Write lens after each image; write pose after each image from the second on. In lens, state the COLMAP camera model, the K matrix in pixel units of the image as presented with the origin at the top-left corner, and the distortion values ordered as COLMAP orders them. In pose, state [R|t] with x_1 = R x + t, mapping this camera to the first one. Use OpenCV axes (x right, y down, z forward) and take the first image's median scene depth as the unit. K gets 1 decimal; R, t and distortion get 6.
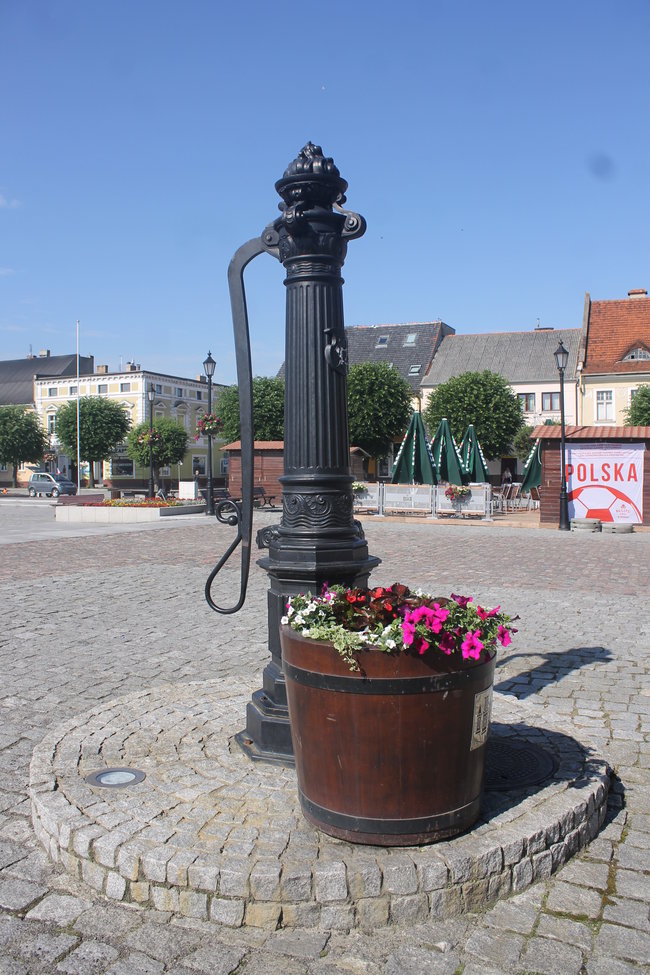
lens RADIAL K [[927.5, 0, 325.0], [0, 927.5, 487.5], [0, 0, 1]] dist [-0.150299, 0.006373]
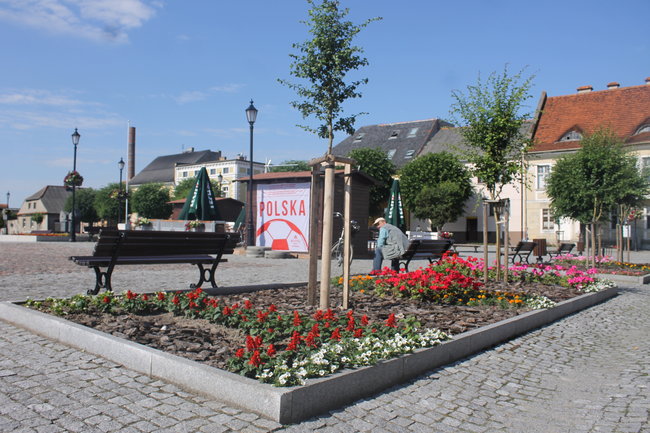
lens RADIAL K [[618.4, 0, 325.0], [0, 618.4, 216.5], [0, 0, 1]] dist [-0.150299, 0.006373]
pose [[0.954475, 0.007361, -0.298200, 0.267452], [-0.023952, 0.998359, -0.052022, 0.015475], [0.297327, 0.056796, 0.953085, 0.116239]]
